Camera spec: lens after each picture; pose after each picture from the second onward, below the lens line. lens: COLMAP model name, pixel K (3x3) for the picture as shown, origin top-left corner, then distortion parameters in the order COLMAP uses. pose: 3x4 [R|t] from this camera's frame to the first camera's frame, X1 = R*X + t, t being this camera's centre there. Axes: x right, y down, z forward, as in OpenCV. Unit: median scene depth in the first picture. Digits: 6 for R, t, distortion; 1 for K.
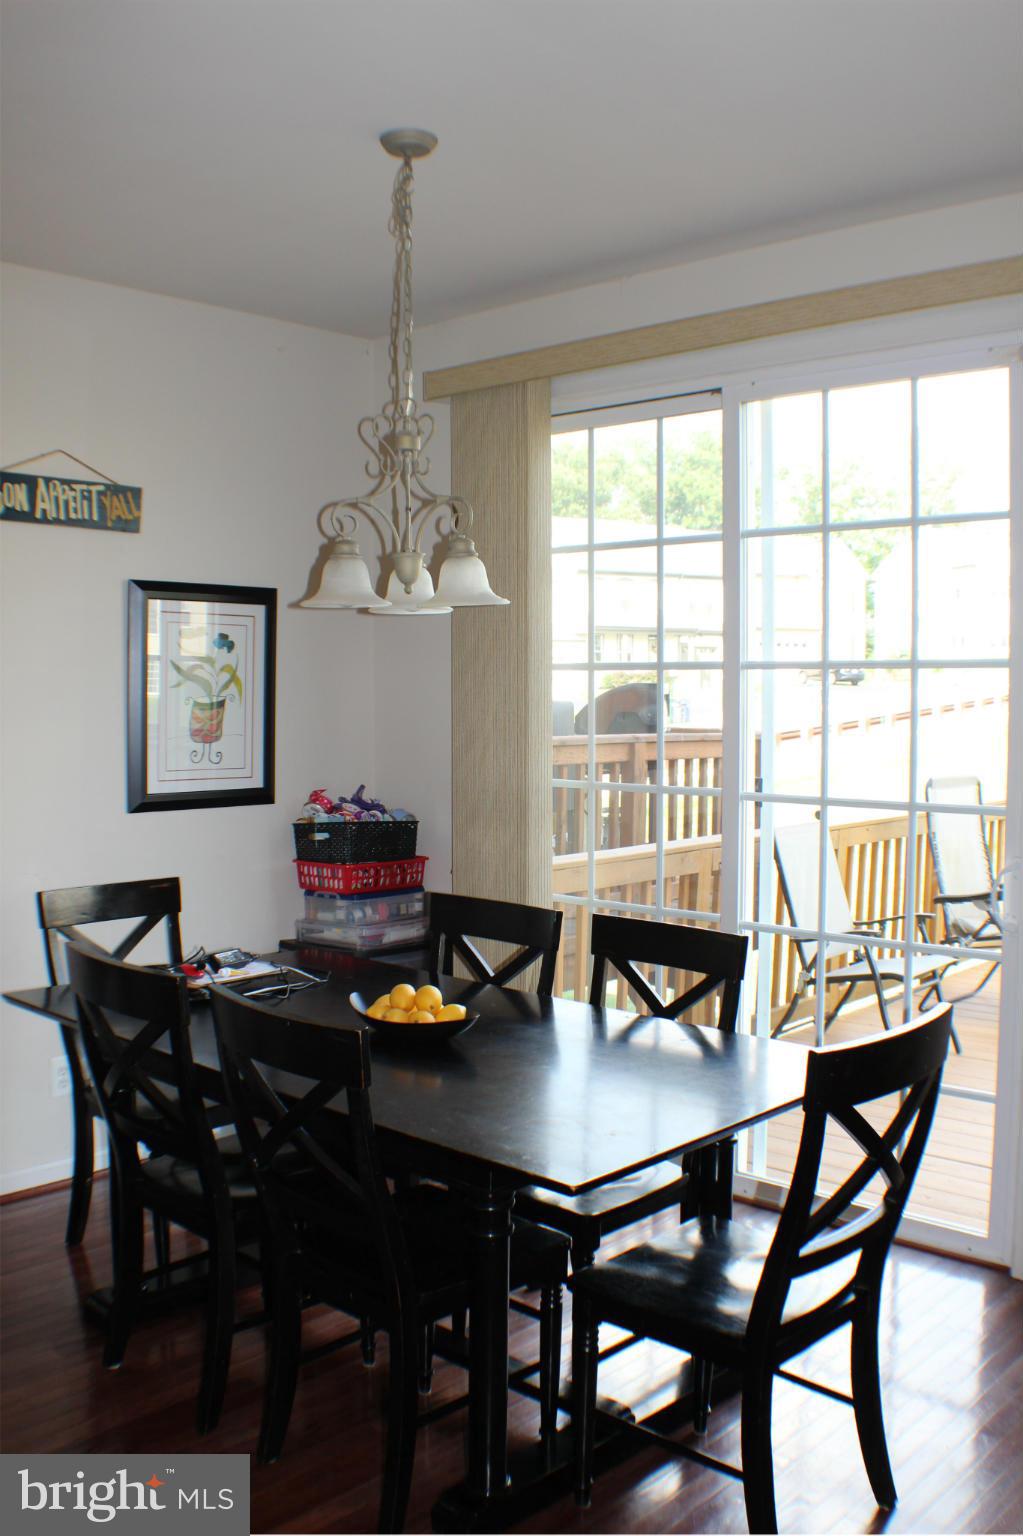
lens RADIAL K [[1327.2, 0, 511.5], [0, 1327.2, 768.0], [0, 0, 1]] dist [-0.209796, 0.091909]
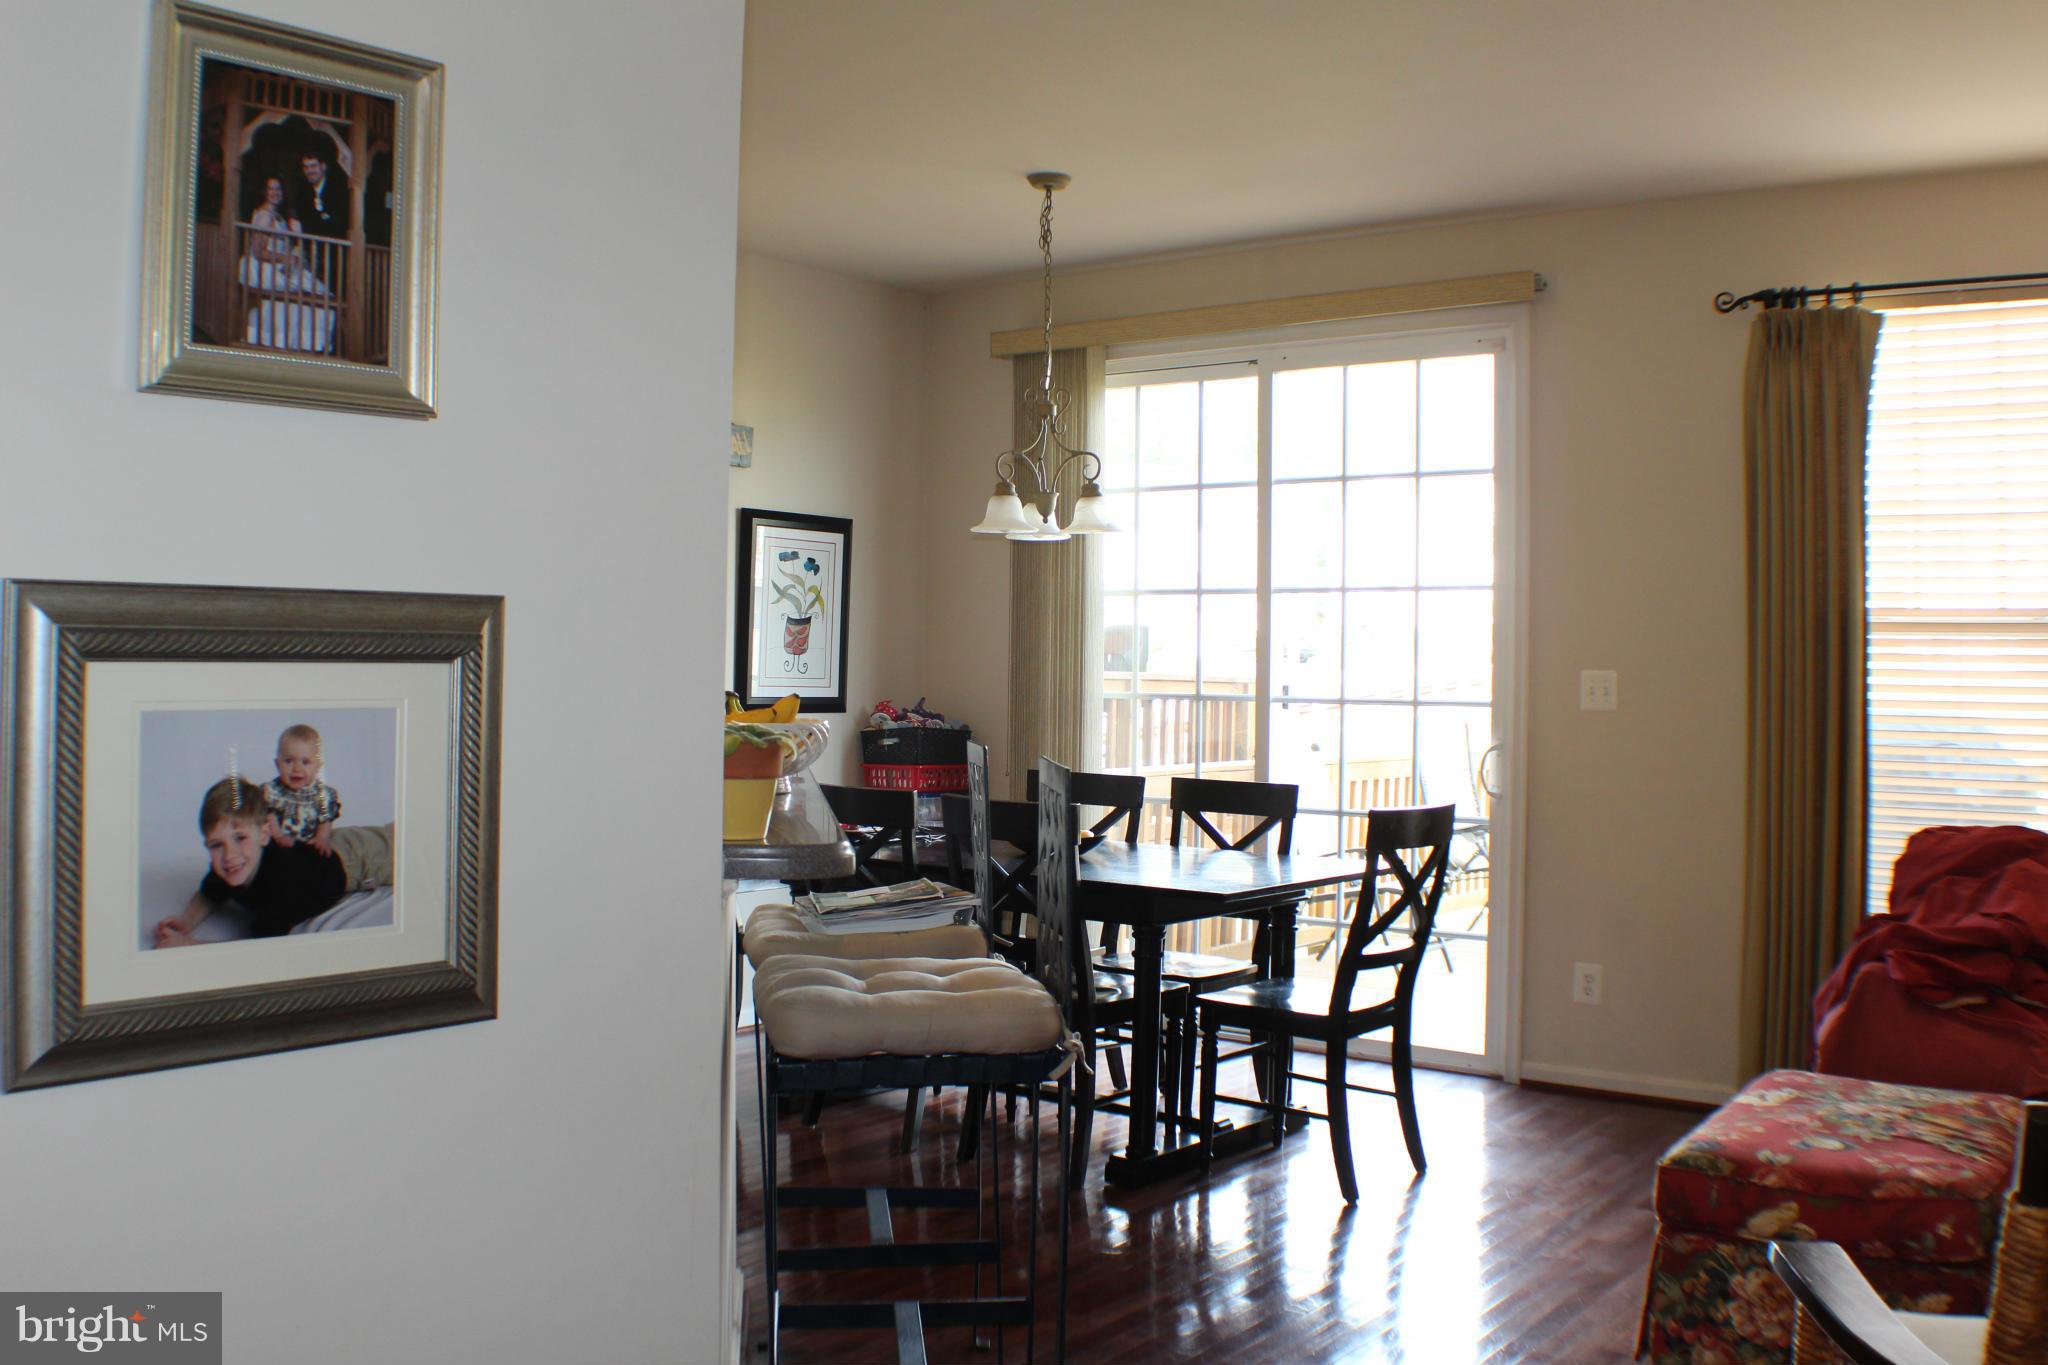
lens RADIAL K [[1761.8, 0, 1024.0], [0, 1761.8, 682.5], [0, 0, 1]] dist [-0.073566, -0.000364]
pose [[0.994723, 0.010499, 0.102059, -0.232226], [-0.005719, 0.998878, -0.047017, 0.090172], [-0.102438, 0.046185, 0.993667, -0.624182]]
